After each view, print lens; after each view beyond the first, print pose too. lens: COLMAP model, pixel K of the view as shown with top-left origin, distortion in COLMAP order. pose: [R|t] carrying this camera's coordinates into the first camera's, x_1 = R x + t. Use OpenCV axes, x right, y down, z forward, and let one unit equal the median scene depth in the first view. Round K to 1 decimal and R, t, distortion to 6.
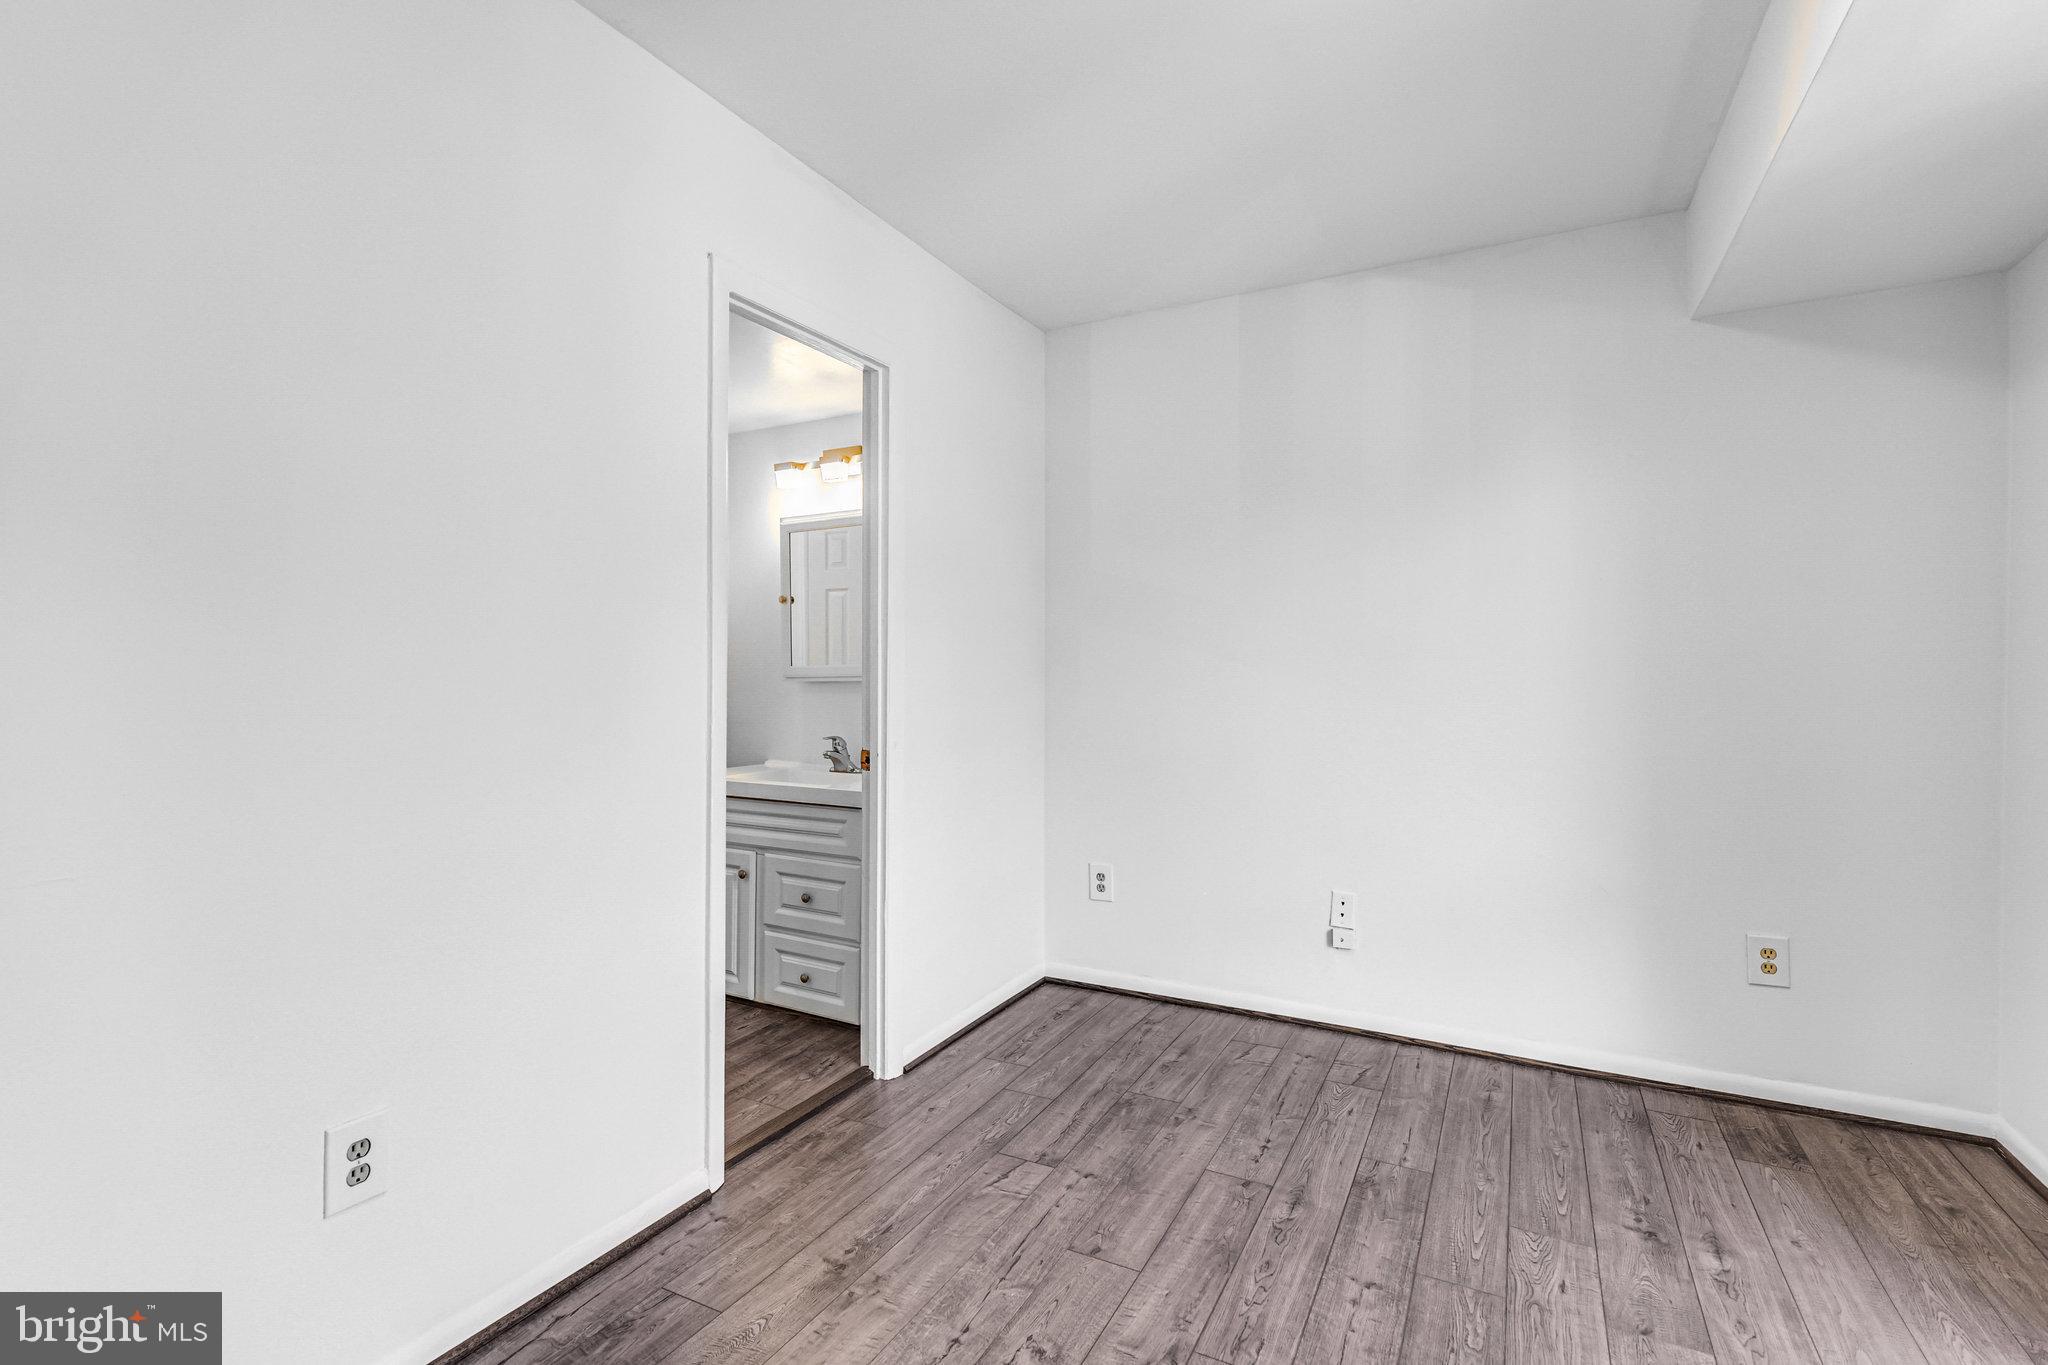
lens RADIAL K [[936.1, 0, 1021.0], [0, 936.1, 678.4], [0, 0, 1]] dist [-0.000321, 0.000369]
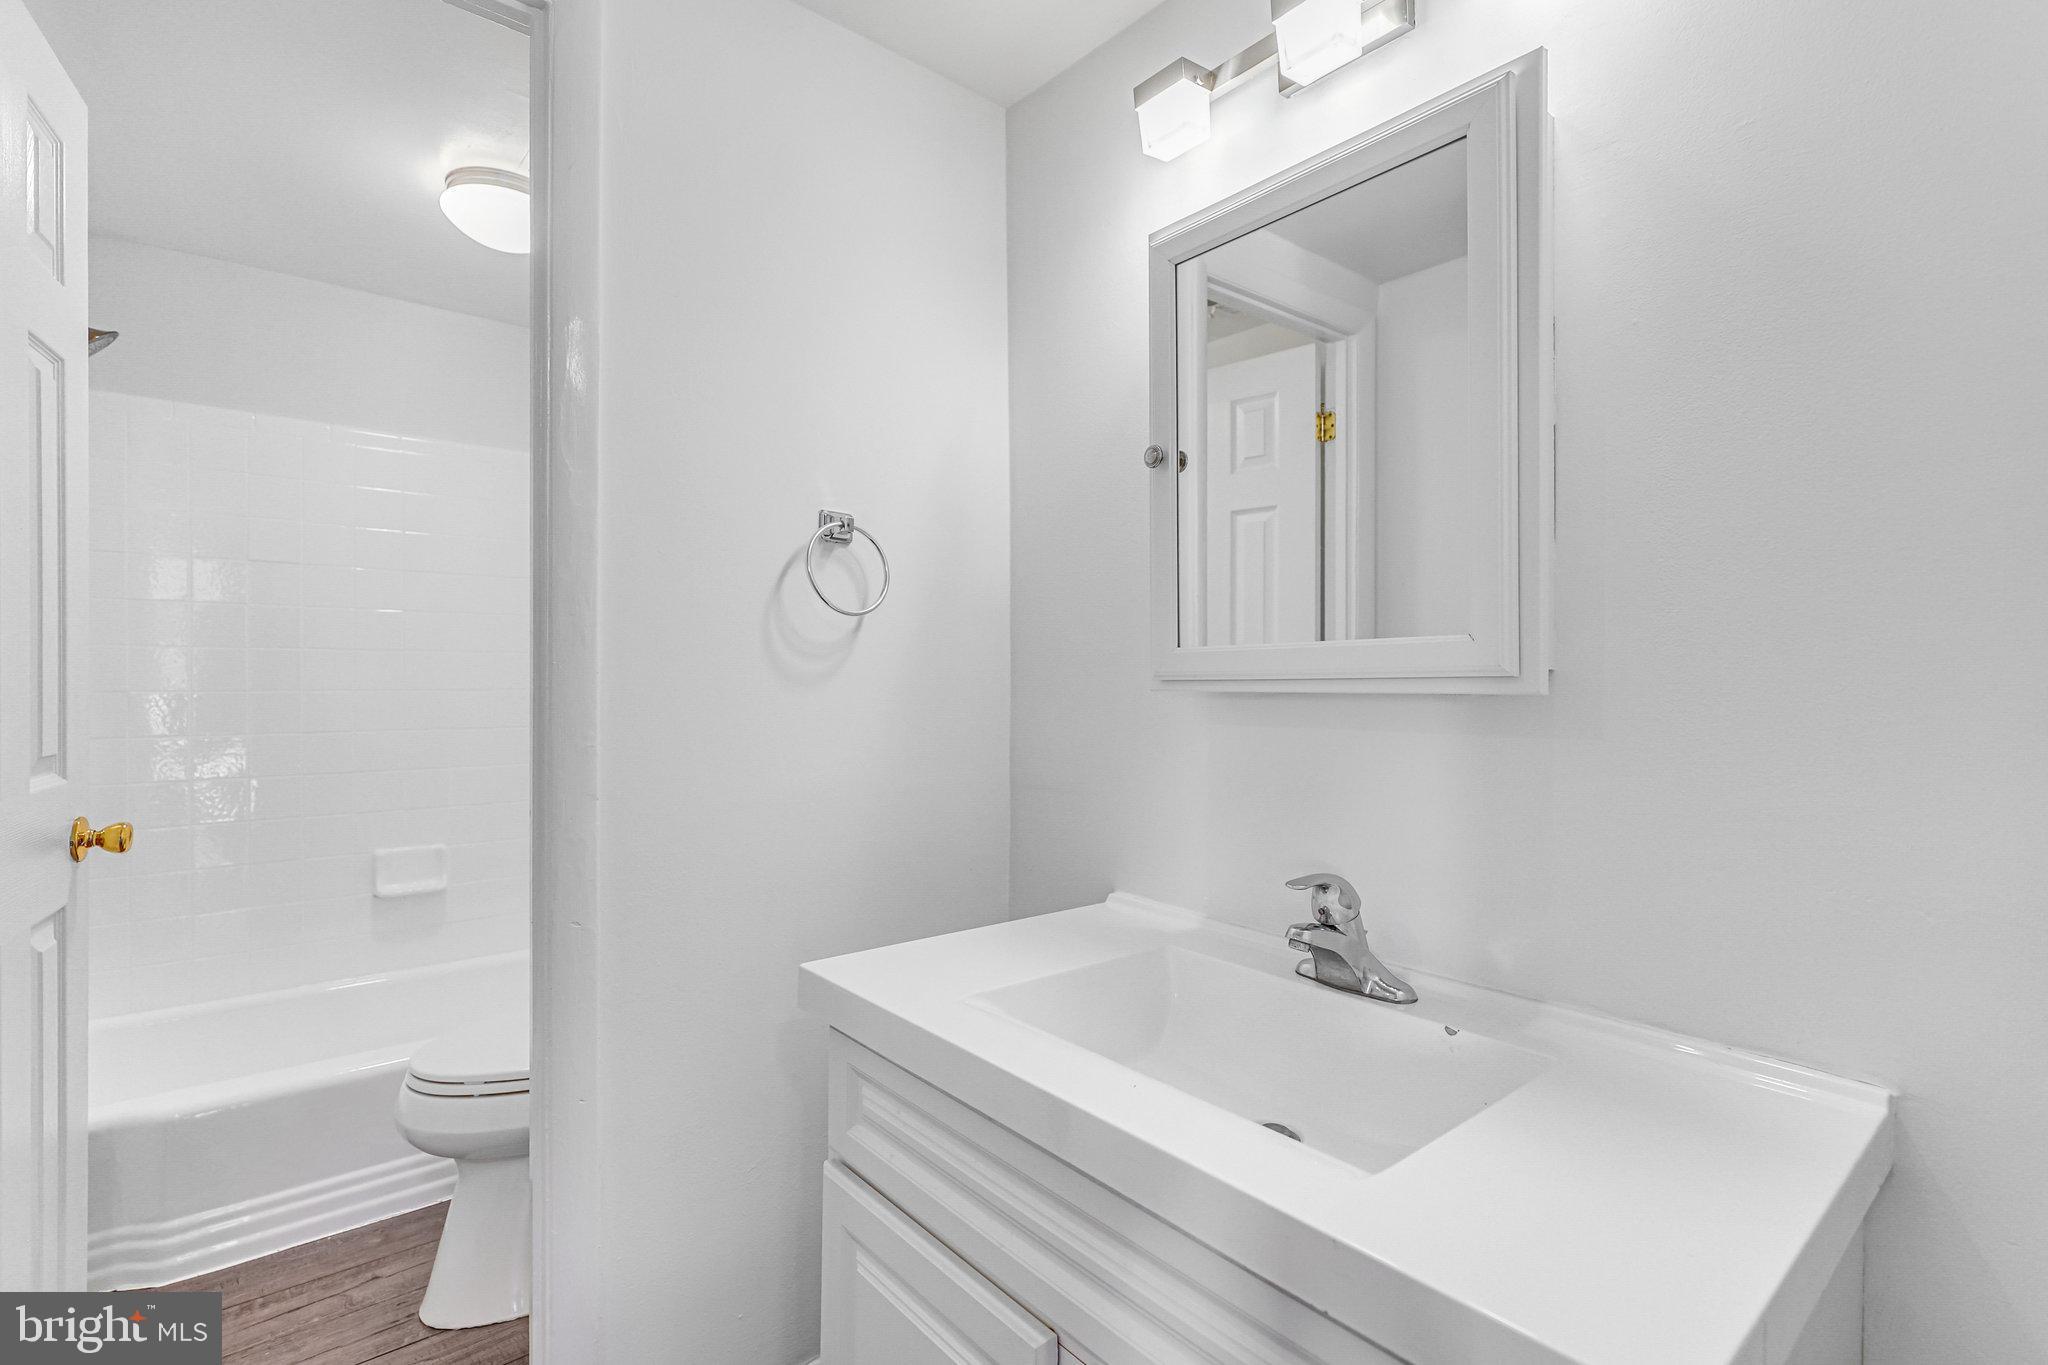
lens RADIAL K [[936.1, 0, 1021.0], [0, 936.1, 678.4], [0, 0, 1]] dist [-0.000321, 0.000369]
pose [[0.927669, 0.004720, -0.373373, -0.168367], [-0.005382, 0.999985, -0.000732, -0.001154], [0.373364, 0.002688, 0.927681, 0.650849]]
